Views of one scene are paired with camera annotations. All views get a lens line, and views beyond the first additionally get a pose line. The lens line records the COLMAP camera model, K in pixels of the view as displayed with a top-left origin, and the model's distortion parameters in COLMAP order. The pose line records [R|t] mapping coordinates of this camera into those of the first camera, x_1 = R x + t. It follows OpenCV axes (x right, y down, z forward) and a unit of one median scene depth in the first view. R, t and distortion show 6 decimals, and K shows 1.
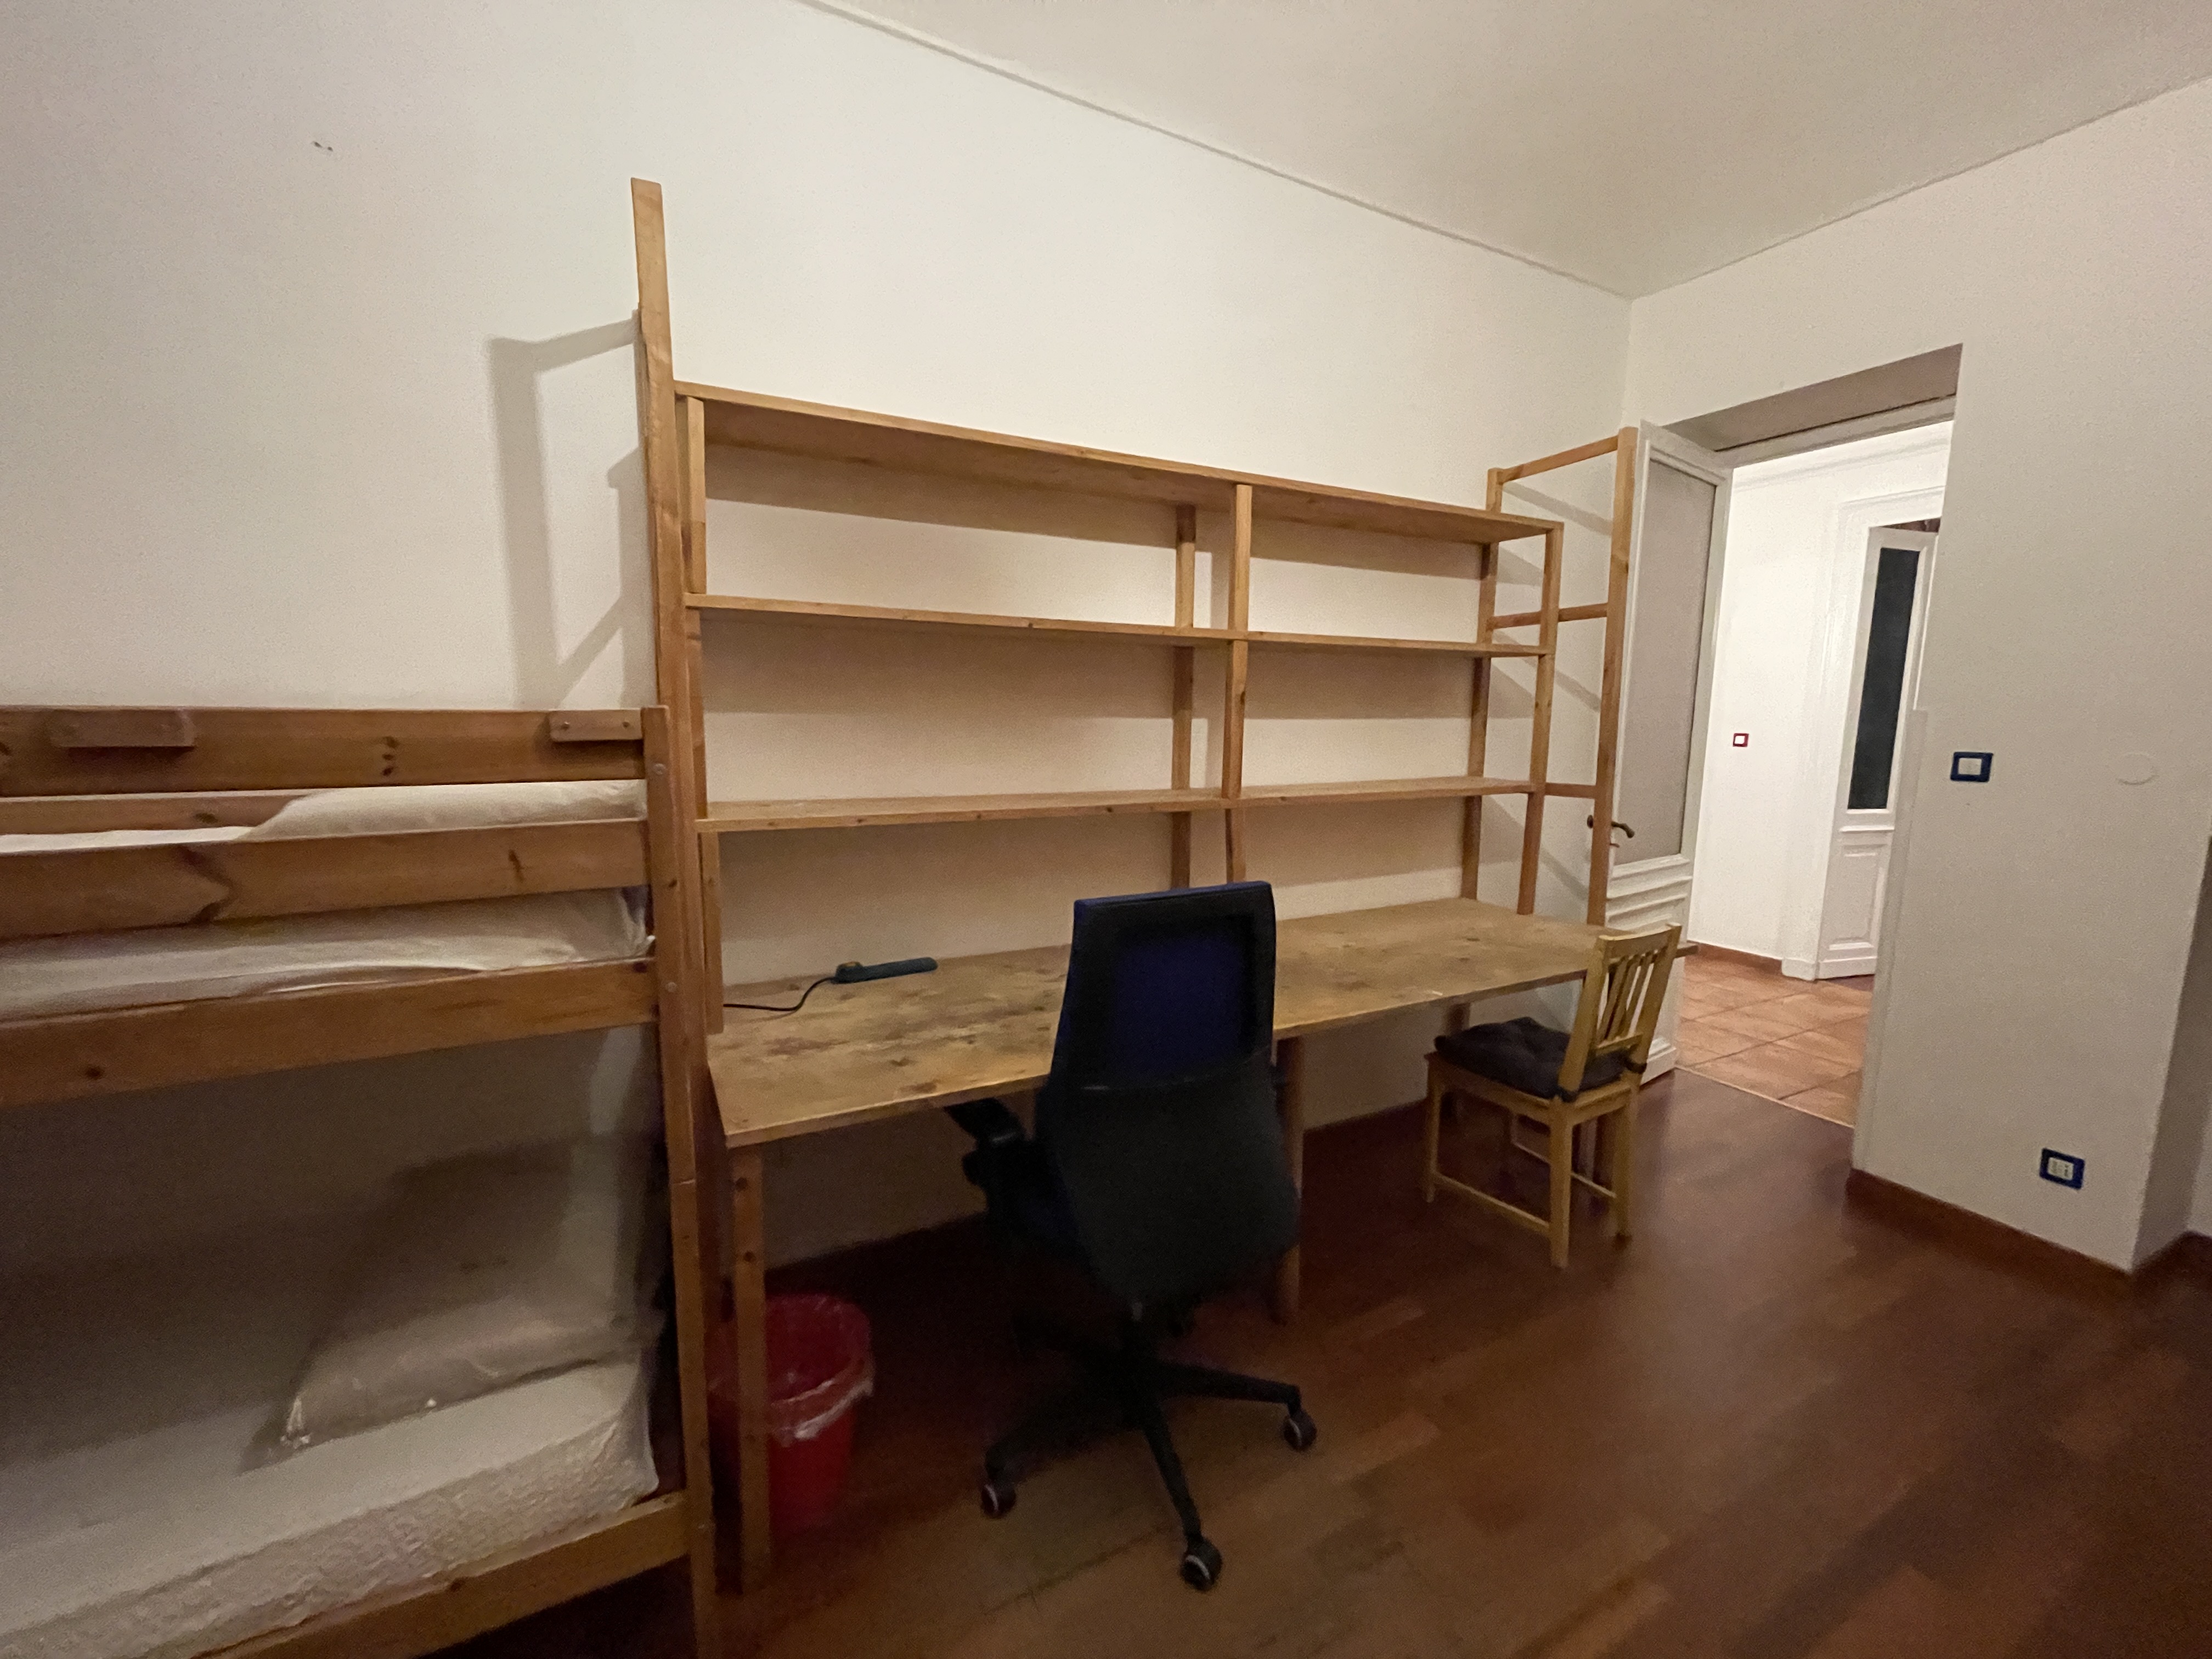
lens RADIAL K [[875.7, 0, 1106.0], [0, 875.7, 829.5], [0, 0, 1]] dist [0.000190, -0.000513]
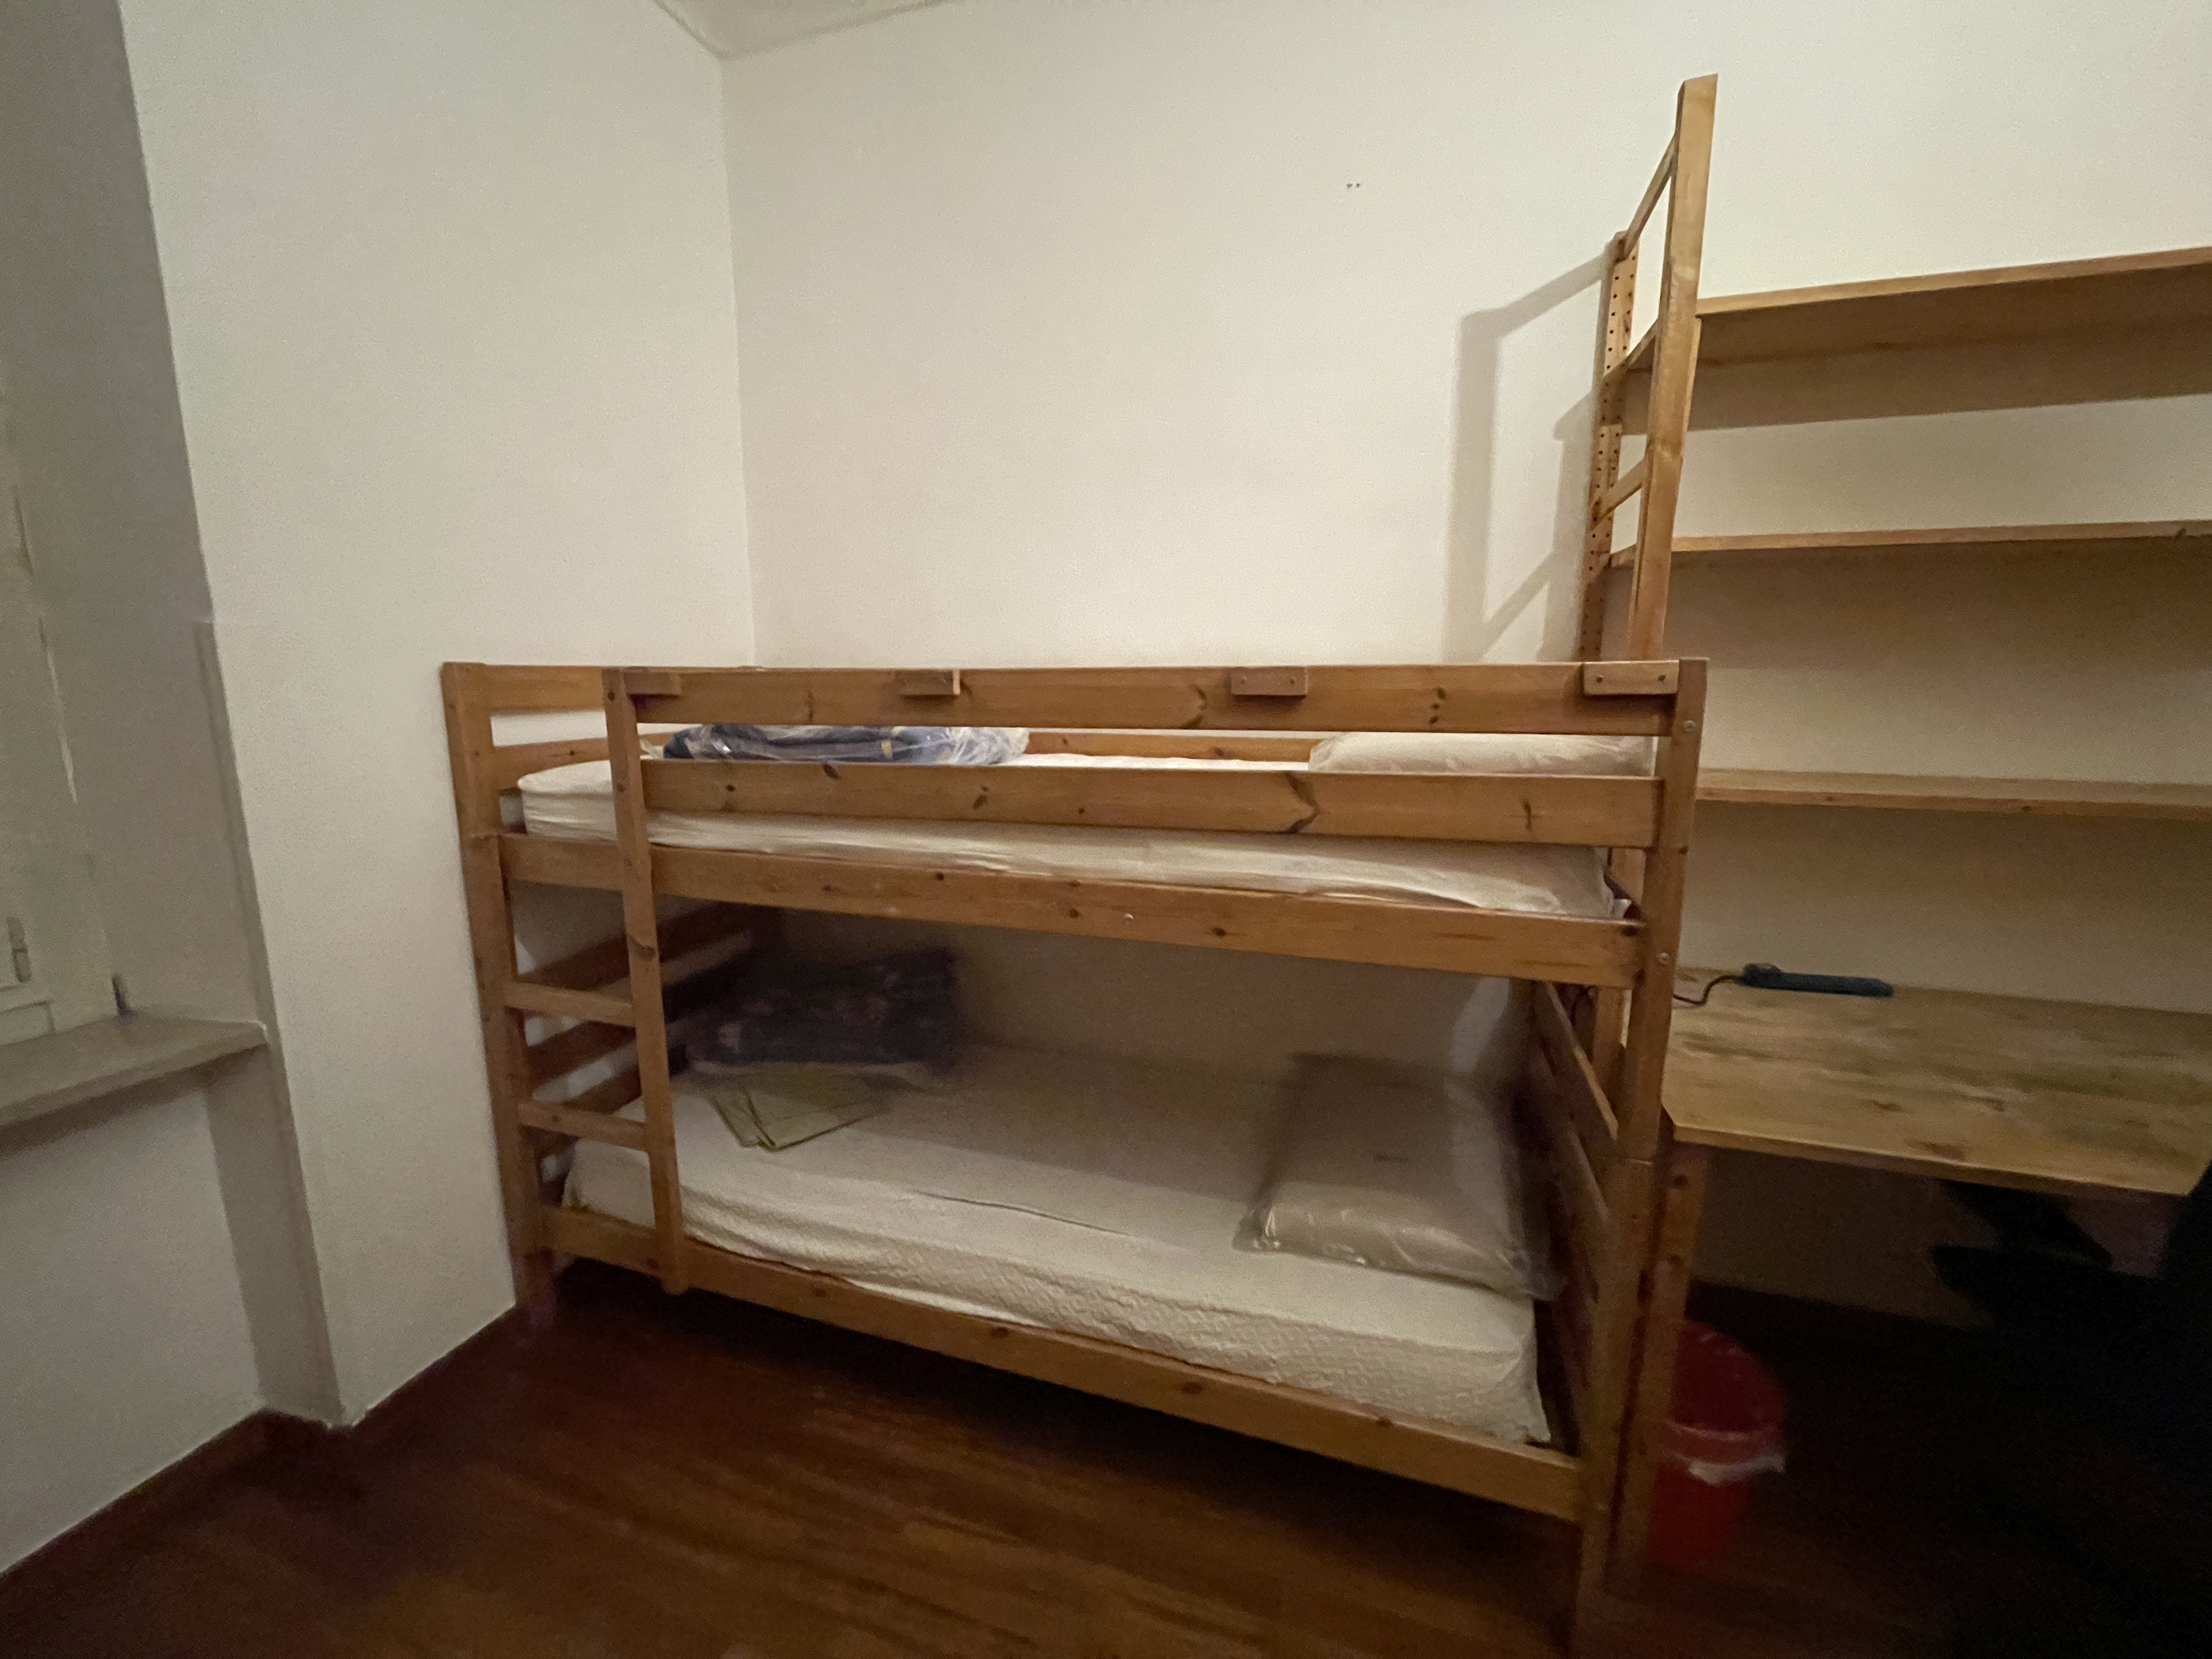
lens RADIAL K [[890.6, 0, 1106.0], [0, 890.6, 829.5], [0, 0, 1]] dist [-0.000833, 0.000120]
pose [[0.706140, 0.115729, -0.698551, -0.224083], [-0.086988, 0.993258, 0.076620, 0.017538], [0.702709, 0.006662, 0.711447, -0.087027]]
